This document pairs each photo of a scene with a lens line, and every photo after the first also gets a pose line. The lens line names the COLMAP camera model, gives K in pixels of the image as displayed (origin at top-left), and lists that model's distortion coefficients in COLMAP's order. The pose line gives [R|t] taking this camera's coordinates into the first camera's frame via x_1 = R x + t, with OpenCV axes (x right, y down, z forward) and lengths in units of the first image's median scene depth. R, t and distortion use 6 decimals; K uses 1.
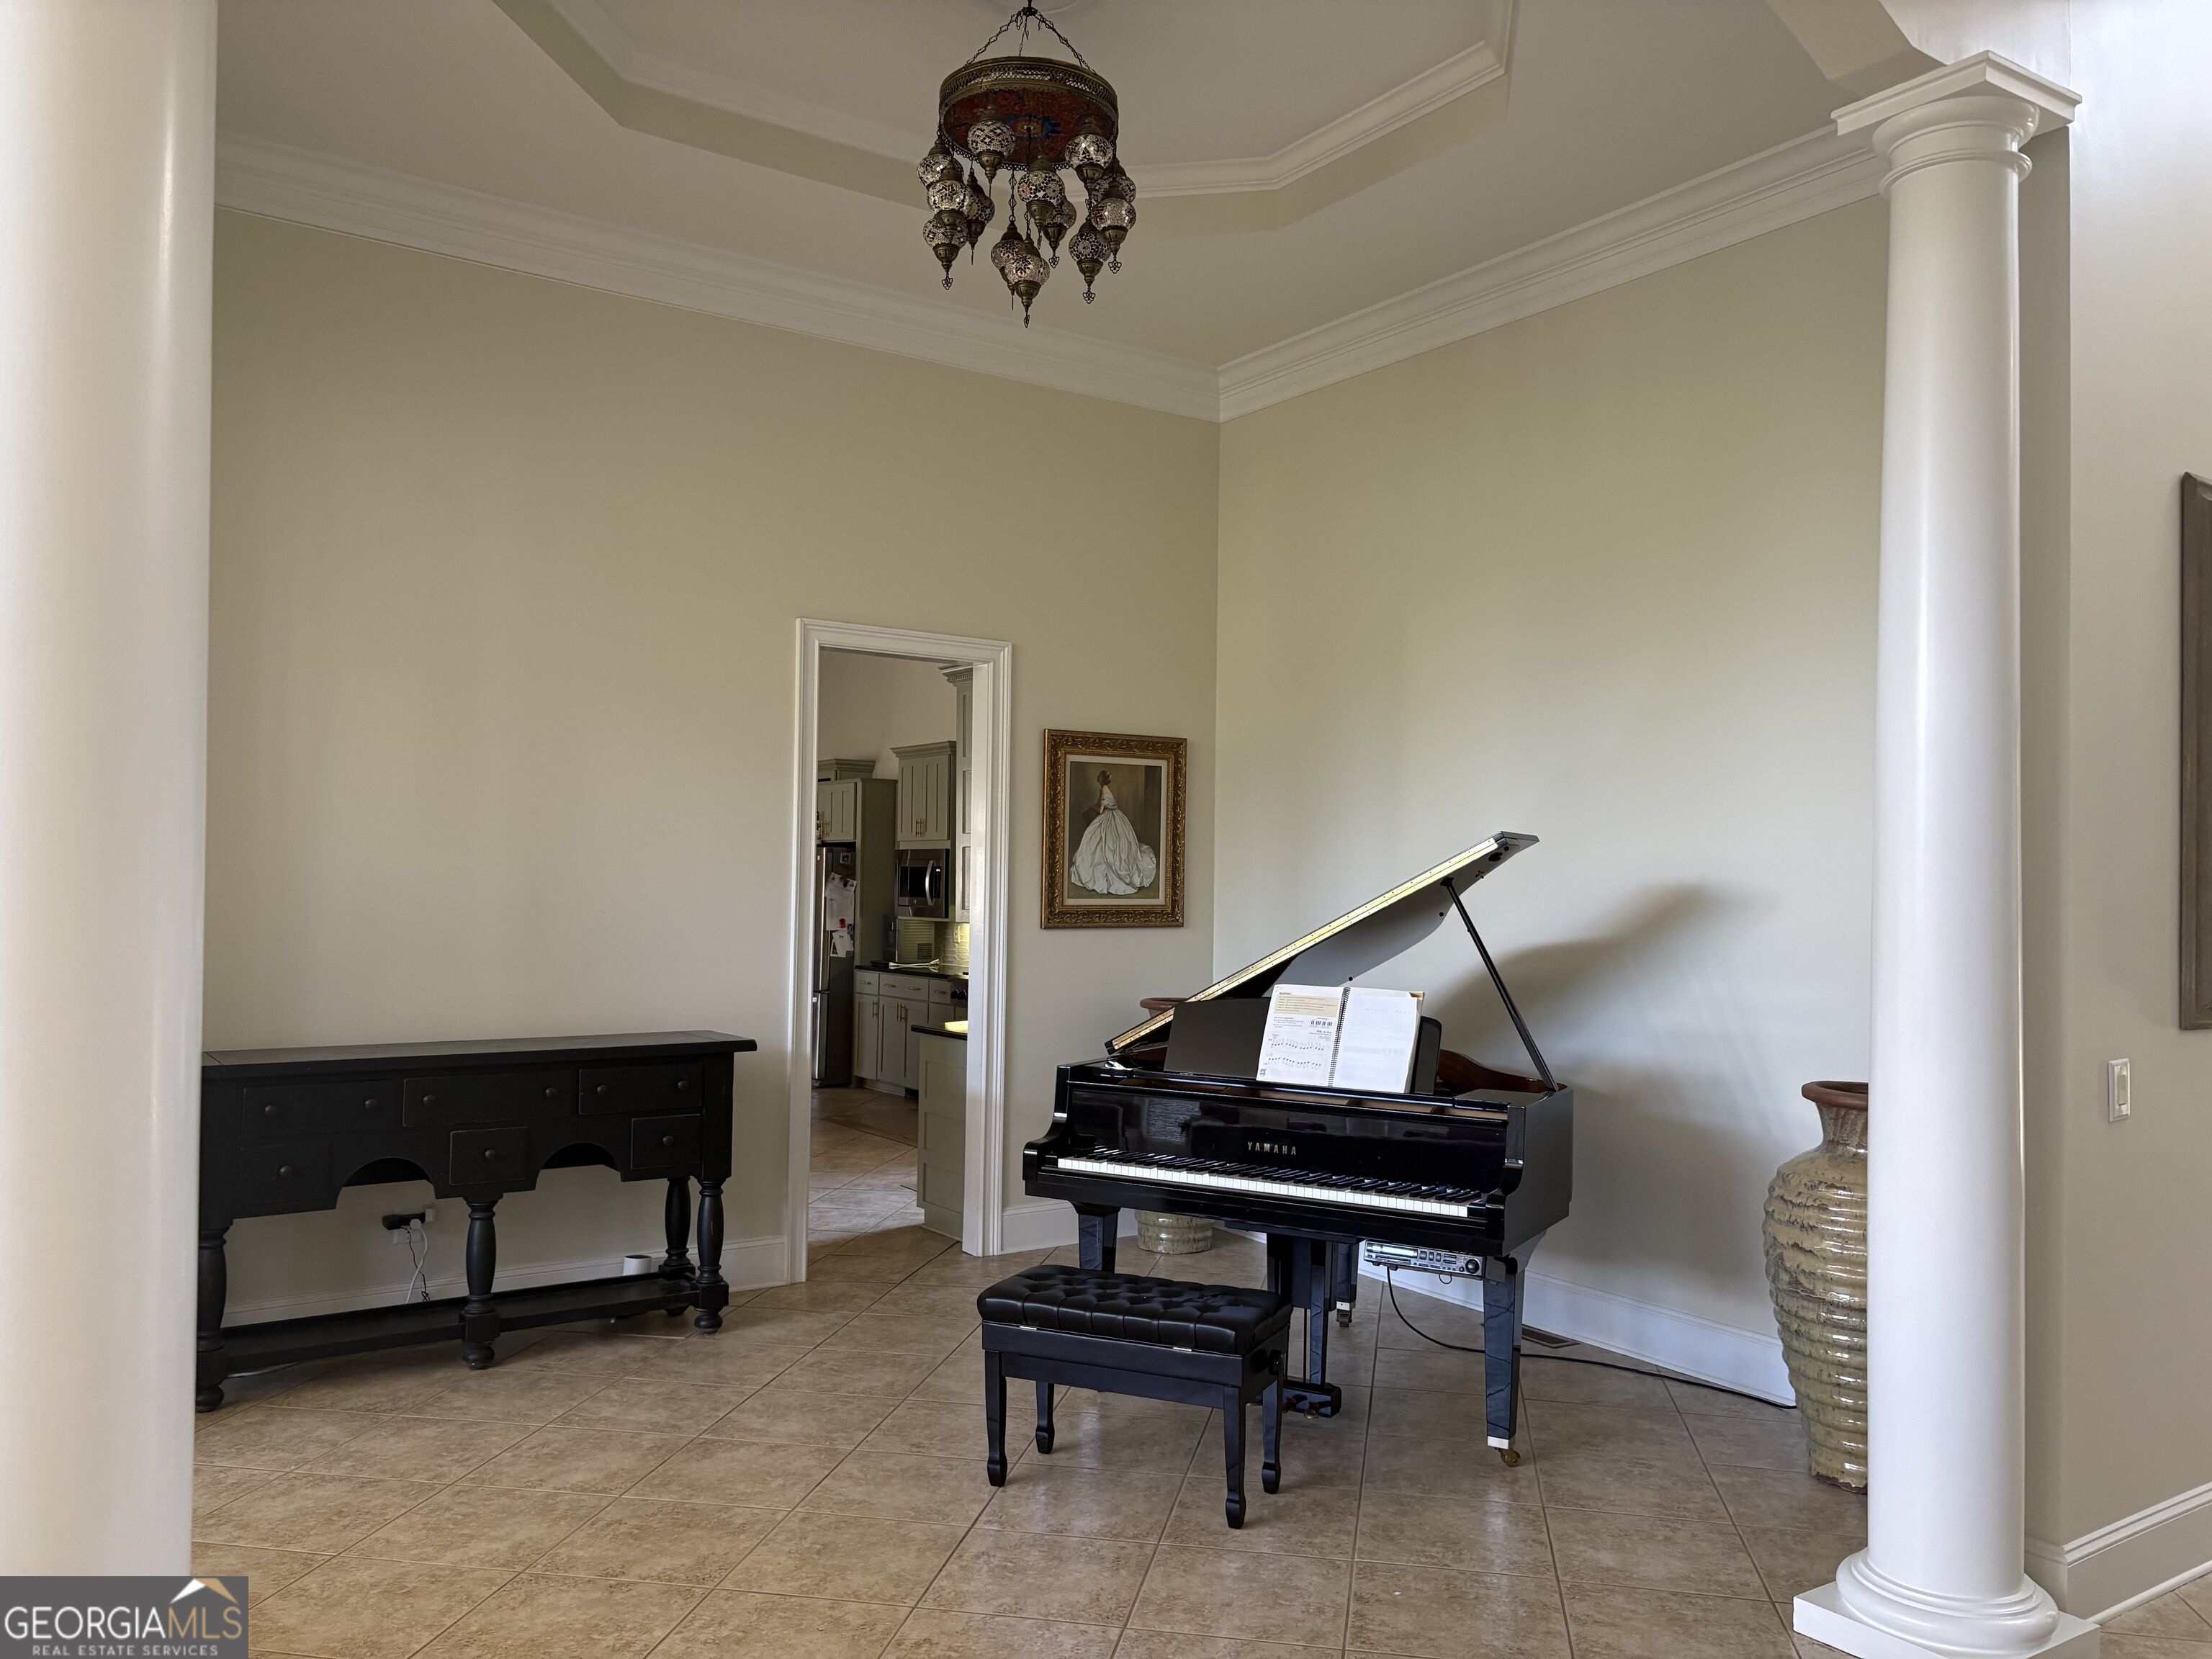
lens RADIAL K [[1691.0, 0, 1106.0], [0, 1691.0, 829.5], [0, 0, 1]] dist [0.005461, -0.001069]
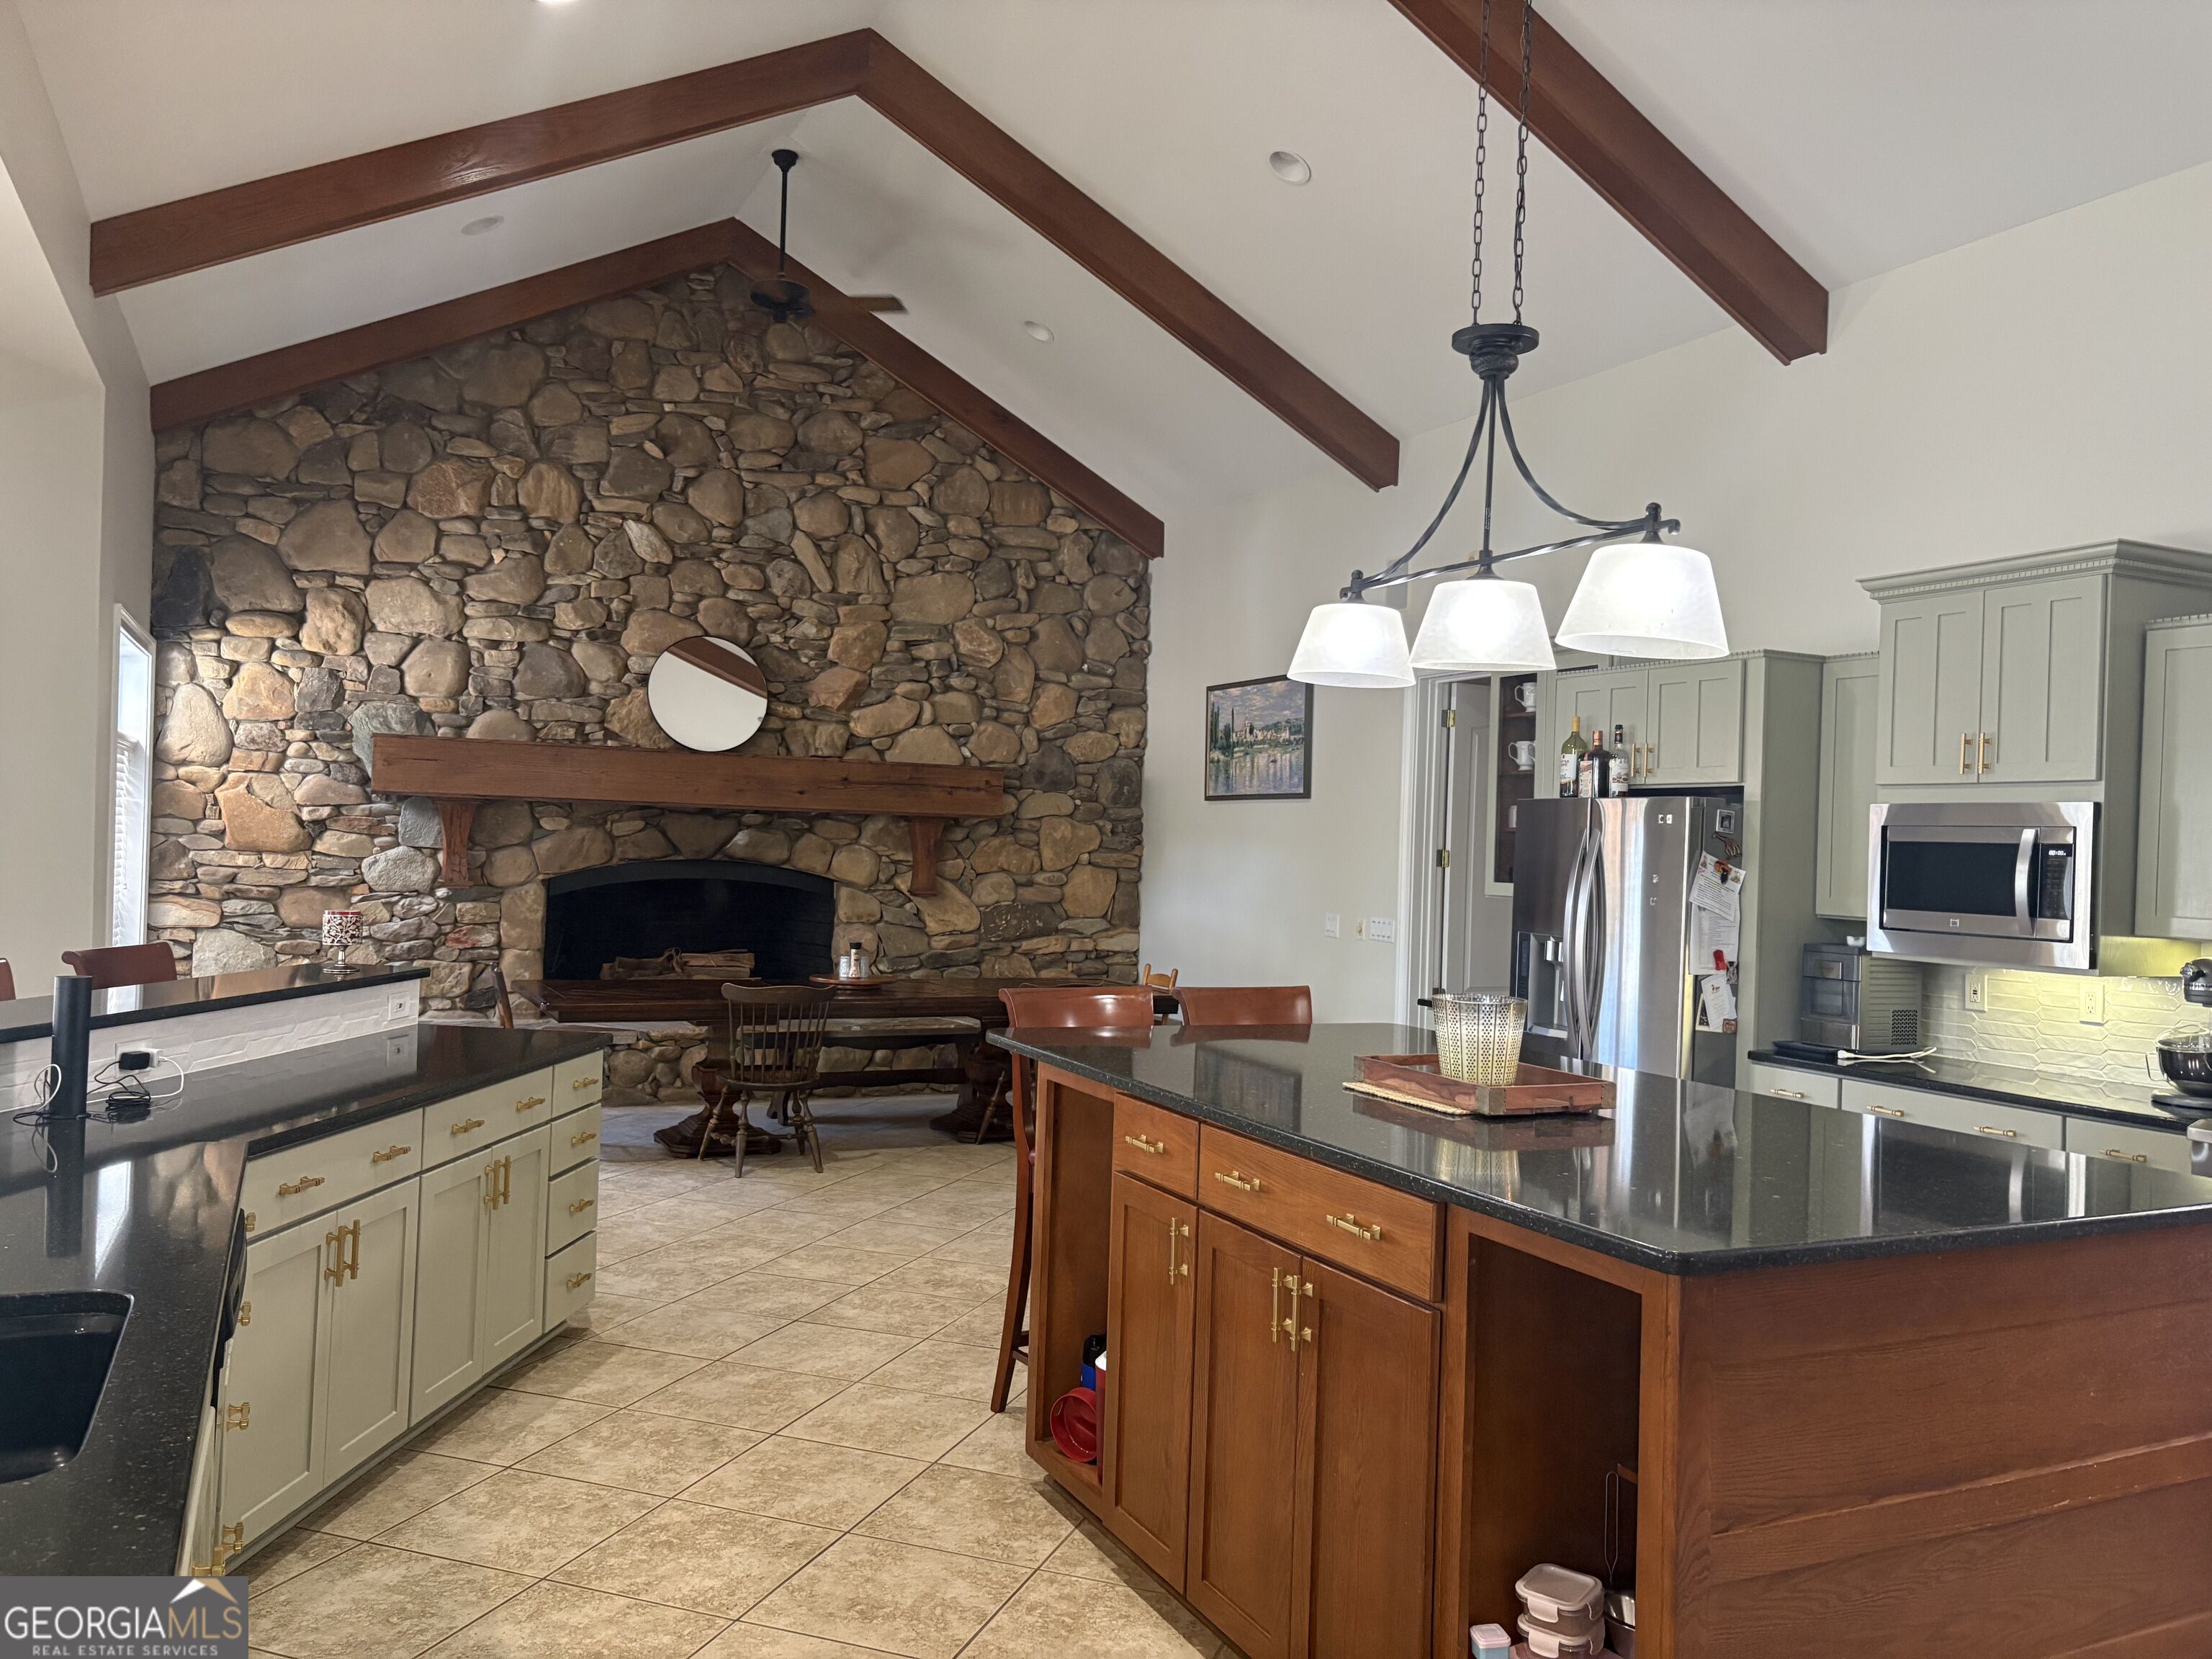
lens RADIAL K [[1691.0, 0, 1106.0], [0, 1691.0, 829.5], [0, 0, 1]] dist [0.005461, -0.001069]
pose [[0.999787, 0.020608, 0.000593, -0.324323], [-0.020615, 0.999668, 0.015469, 0.015930], [-0.000274, -0.015478, 0.999880, 0.535447]]
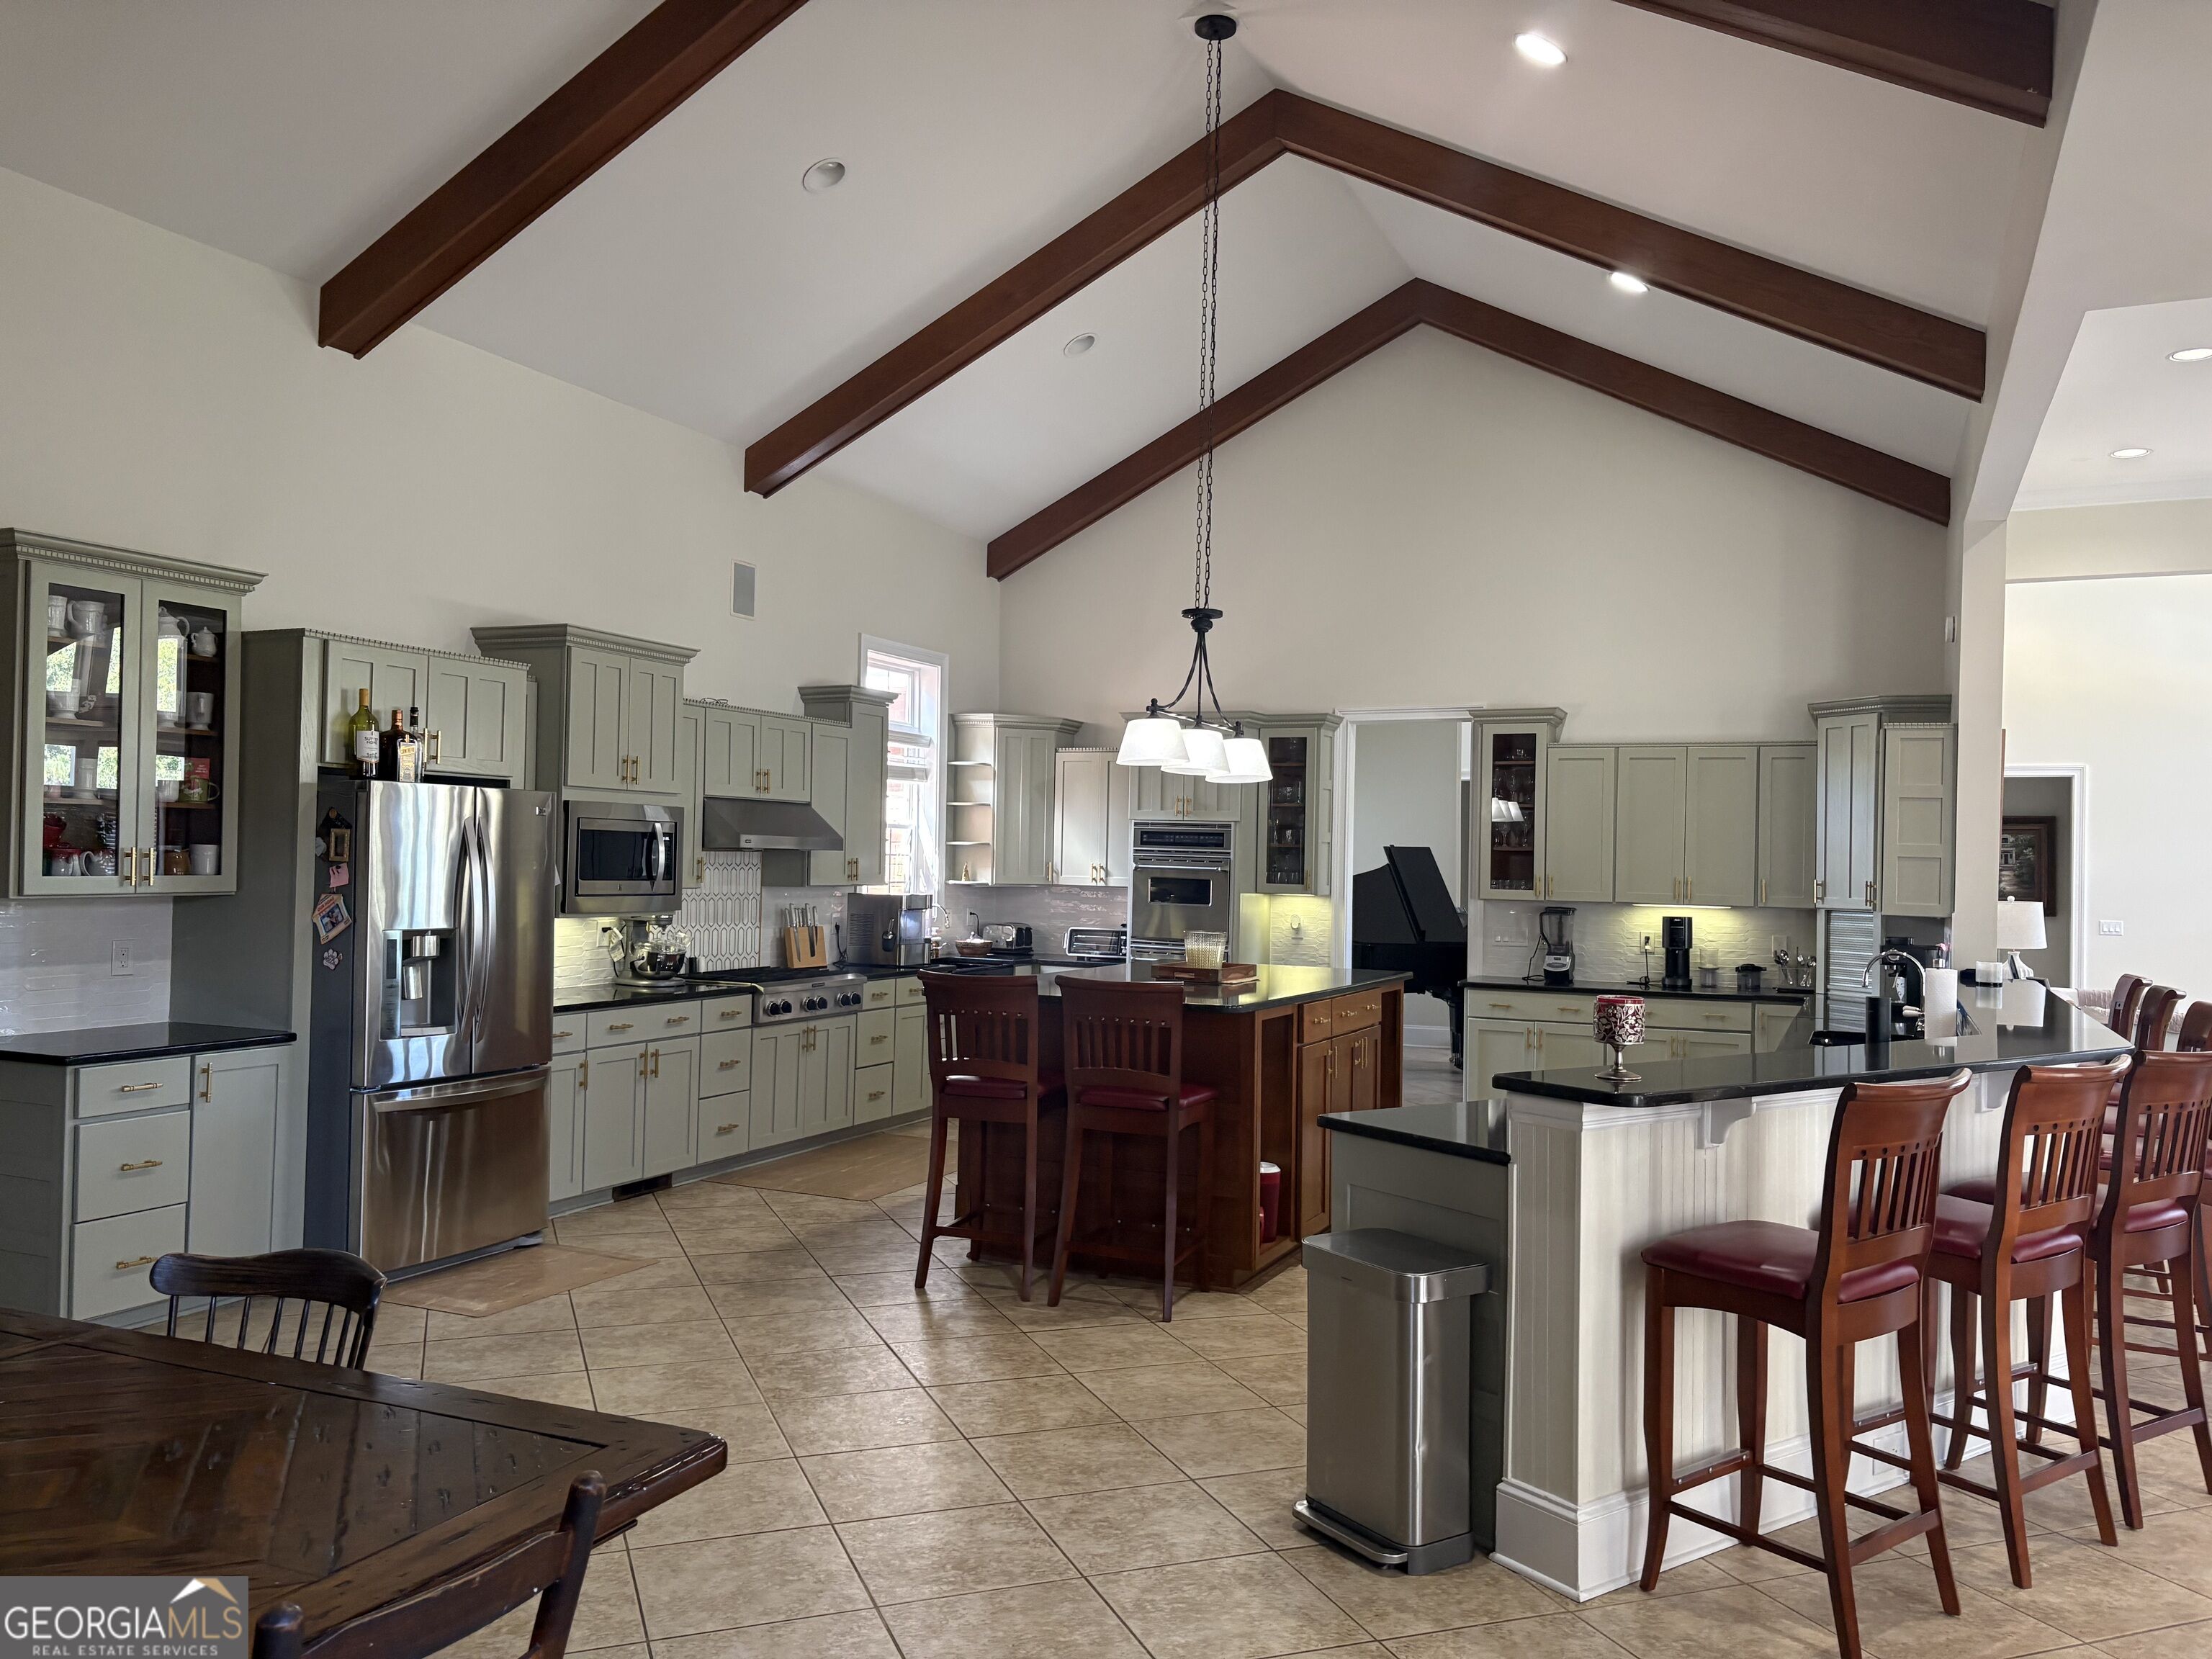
lens RADIAL K [[1691.0, 0, 1106.0], [0, 1691.0, 829.5], [0, 0, 1]] dist [0.005461, -0.001069]
pose [[-0.645655, -0.012657, 0.763524, -0.681836], [-0.048290, 0.998538, -0.024283, 0.027006], [-0.762101, -0.052549, -0.645322, 1.214696]]
